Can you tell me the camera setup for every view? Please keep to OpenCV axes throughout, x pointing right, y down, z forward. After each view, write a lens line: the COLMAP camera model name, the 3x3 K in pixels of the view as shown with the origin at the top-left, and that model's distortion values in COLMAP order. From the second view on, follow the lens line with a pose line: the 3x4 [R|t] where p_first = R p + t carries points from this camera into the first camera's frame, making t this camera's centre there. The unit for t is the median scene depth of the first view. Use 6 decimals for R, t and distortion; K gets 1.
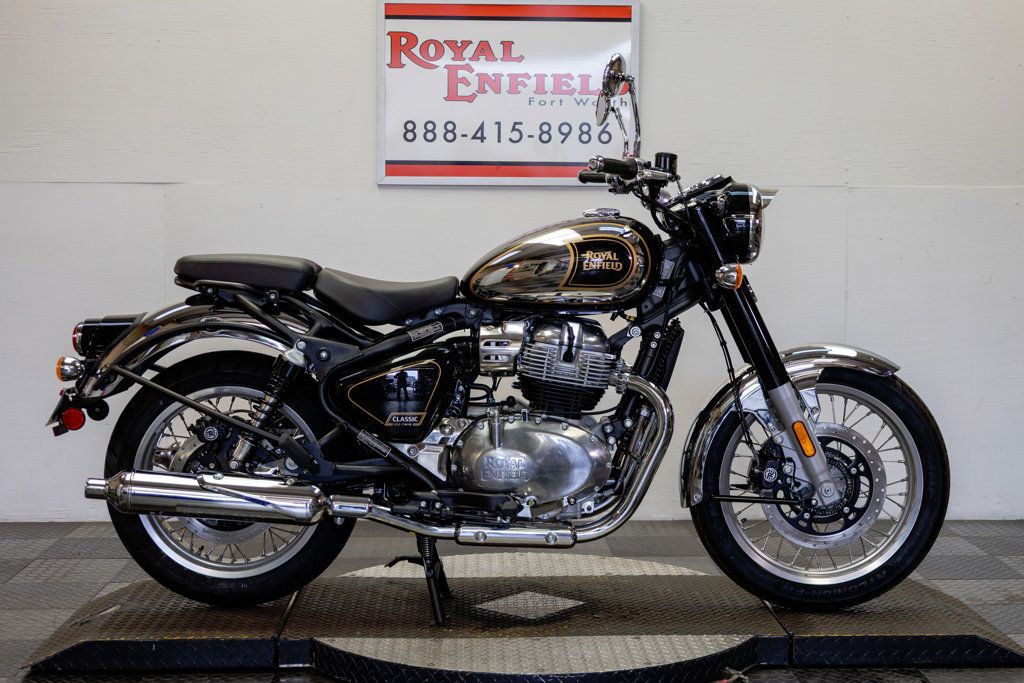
lens RADIAL K [[1500.9, 0, 517.6], [0, 1500.9, 354.3], [0, 0, 1]] dist [0.039890, 0.000000]
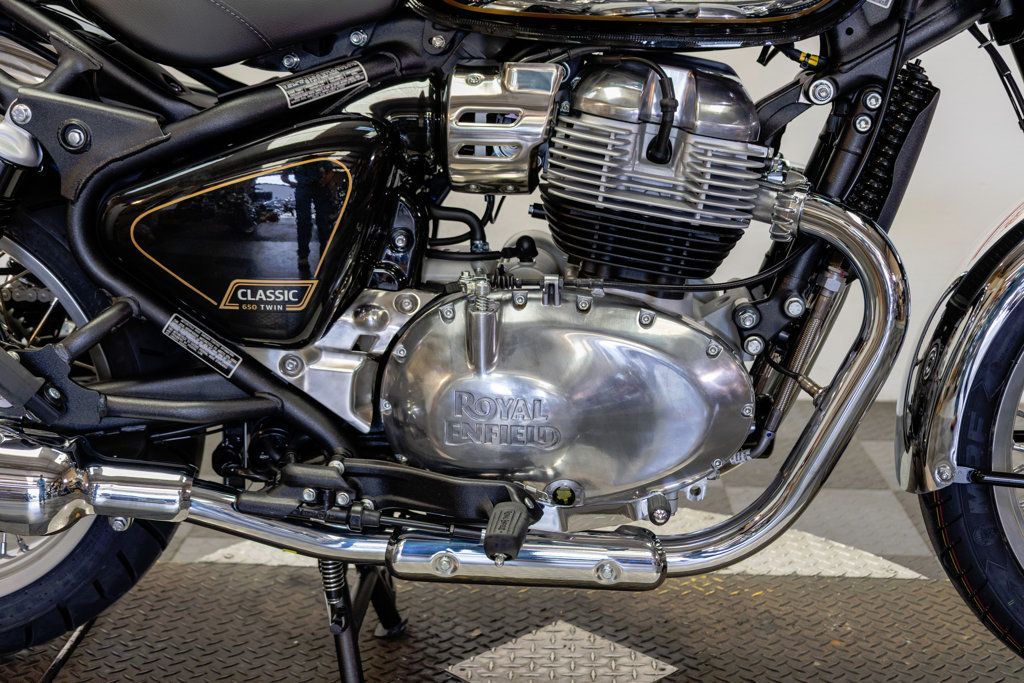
lens RADIAL K [[1500.9, 0, 511.2], [0, 1500.9, 338.4], [0, 0, 1]] dist [0.039890, 0.000000]
pose [[0.998407, 0.023461, -0.051309, 0.015145], [-0.015143, 0.987503, 0.156868, -0.011821], [0.054348, -0.155841, 0.986286, 0.575668]]
